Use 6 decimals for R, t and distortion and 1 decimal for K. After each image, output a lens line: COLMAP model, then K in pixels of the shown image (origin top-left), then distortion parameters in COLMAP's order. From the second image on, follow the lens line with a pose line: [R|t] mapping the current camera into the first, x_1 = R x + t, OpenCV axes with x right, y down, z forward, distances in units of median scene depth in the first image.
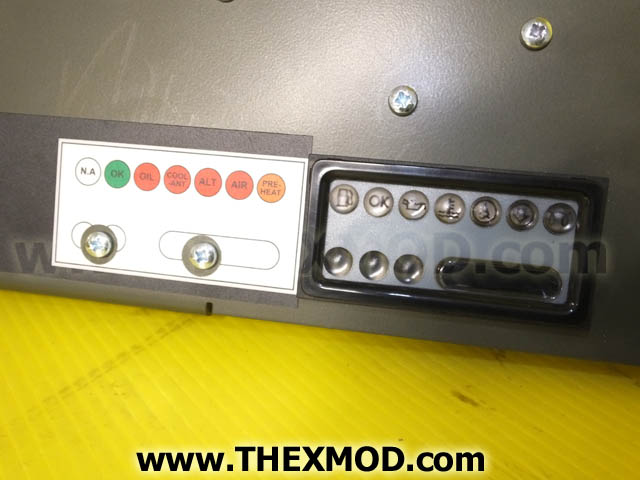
lens RADIAL K [[595.3, 0, 318.6], [0, 595.3, 239.1], [0, 0, 1]] dist [-0.041321, 0.000000]
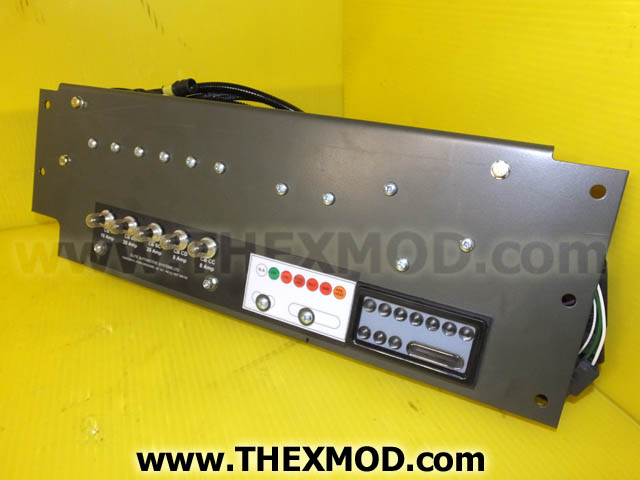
lens RADIAL K [[467.8, 0, 320.1], [0, 467.8, 241.1], [0, 0, 1]] dist [-0.069645, -0.000672]
pose [[0.957952, 0.120602, -0.260352, 0.266749], [-0.108855, 0.992297, 0.059132, -0.356930], [0.265478, -0.028305, 0.963701, -0.635289]]
